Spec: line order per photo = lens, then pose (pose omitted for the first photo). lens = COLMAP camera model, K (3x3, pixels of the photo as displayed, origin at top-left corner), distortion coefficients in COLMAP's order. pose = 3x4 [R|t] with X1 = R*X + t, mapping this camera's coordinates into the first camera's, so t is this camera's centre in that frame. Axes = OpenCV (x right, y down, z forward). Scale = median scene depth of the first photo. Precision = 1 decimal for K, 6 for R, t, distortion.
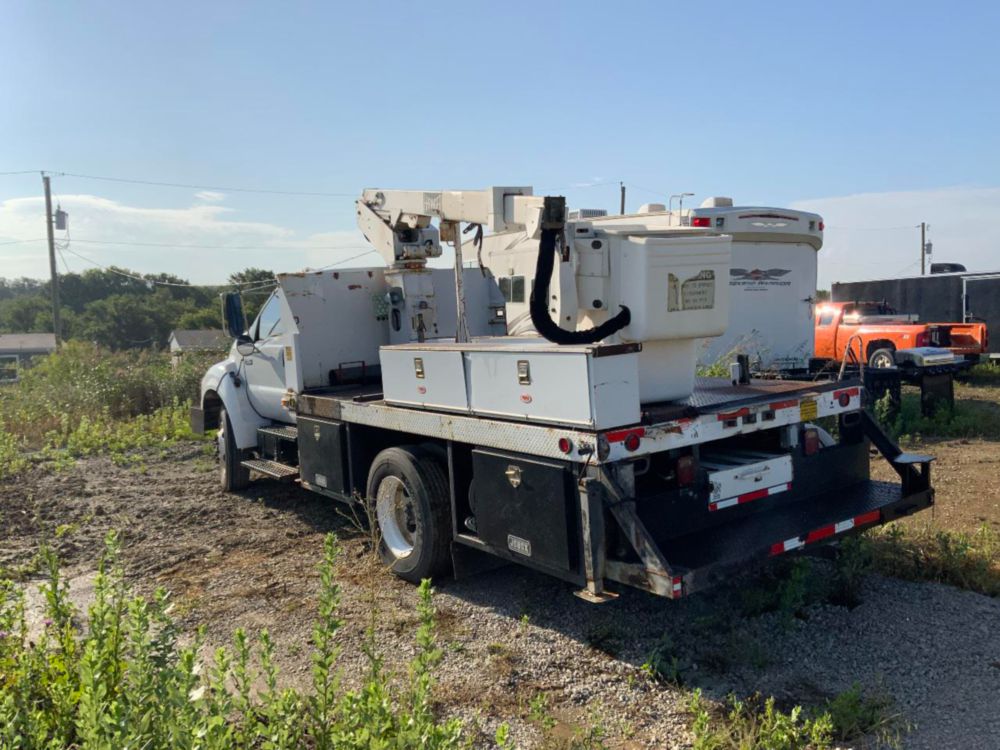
lens RADIAL K [[866.3, 0, 497.8], [0, 866.3, 362.8], [0, 0, 1]] dist [0.108658, -0.261502]
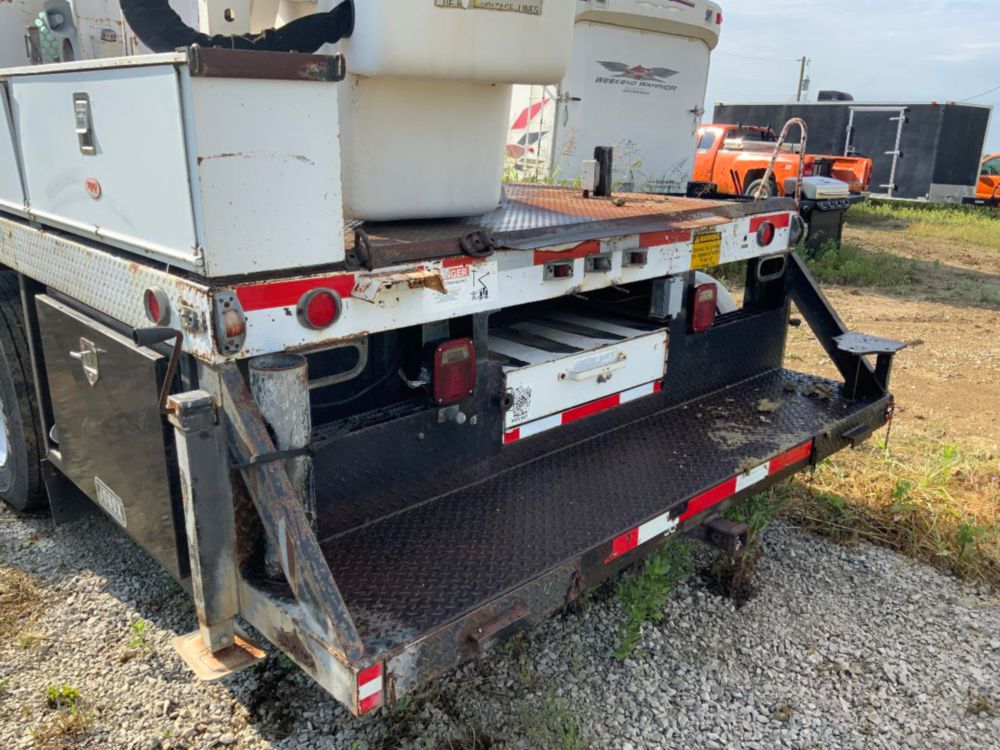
lens RADIAL K [[840.1, 0, 514.7], [0, 840.1, 375.9], [0, 0, 1]] dist [0.098043, -0.215591]
pose [[0.985473, 0.031253, 0.166933, 0.153550], [-0.068142, 0.973098, 0.220085, 0.022865], [-0.155564, -0.228263, 0.961091, 0.498784]]
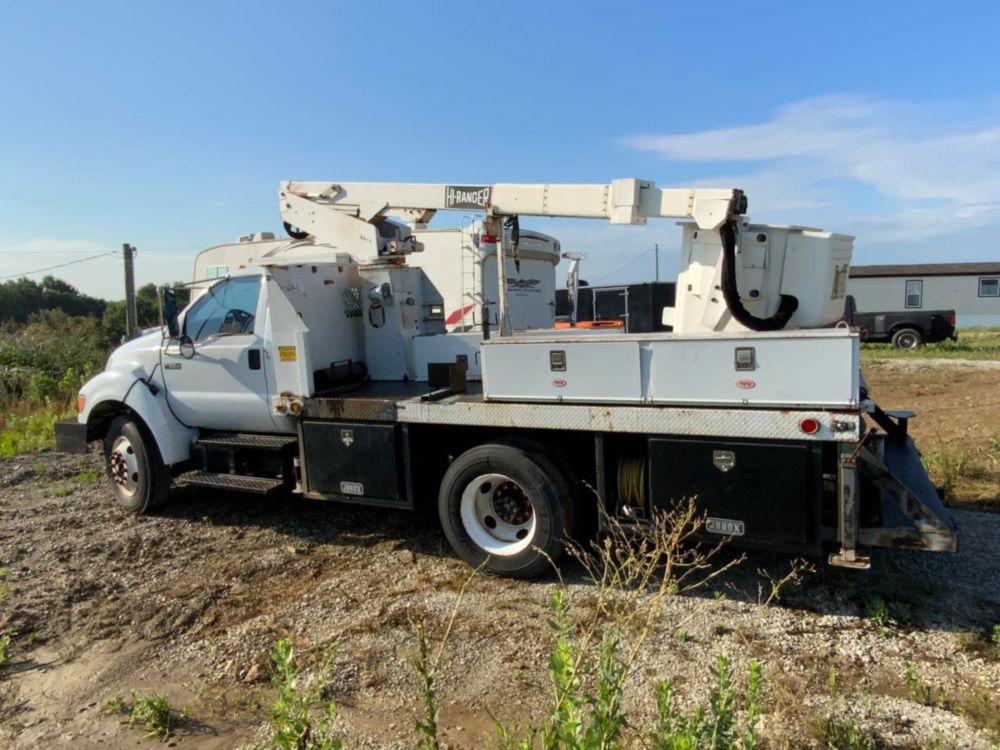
lens RADIAL K [[673.2, 0, 500.0], [0, 673.2, 375.0], [0, 0, 1]] dist [0.114385, -0.193113]
pose [[0.877826, -0.048359, 0.476533, -0.549852], [0.035913, 0.998735, 0.035198, -0.007694], [-0.477632, -0.013784, 0.878452, 0.390583]]
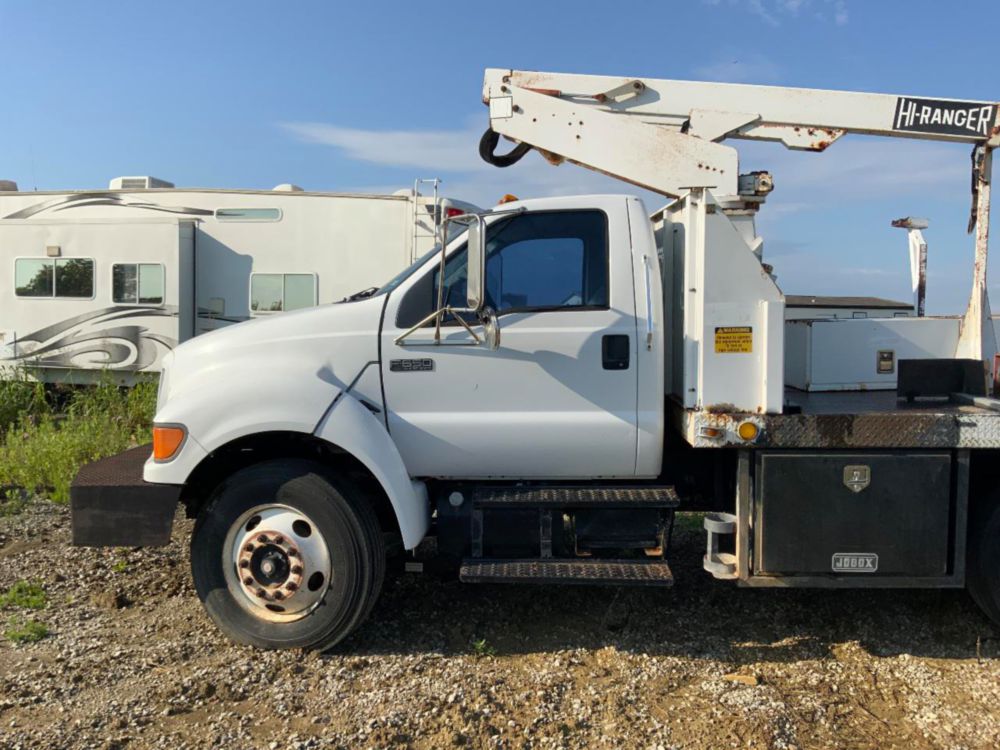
lens RADIAL K [[829.8, 0, 501.8], [0, 829.8, 371.1], [0, 0, 1]] dist [0.105511, -0.200869]
pose [[0.599632, -0.013989, 0.800154, -1.053488], [0.029932, 0.999540, -0.004956, 0.010058], [-0.799716, 0.026922, 0.599775, 1.160696]]
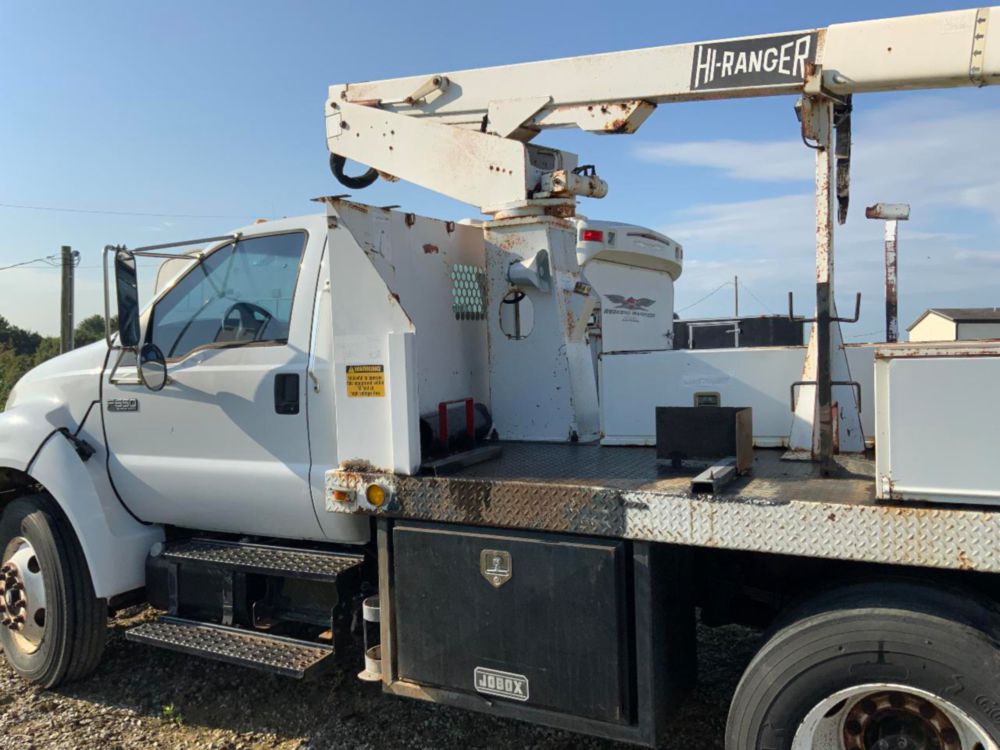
lens RADIAL K [[829.8, 0, 501.8], [0, 829.8, 371.1], [0, 0, 1]] dist [0.105511, -0.200869]
pose [[0.887139, 0.009256, 0.461409, -0.529344], [0.013048, 0.998896, -0.045125, 0.005972], [-0.461317, 0.046053, 0.886039, 0.867395]]
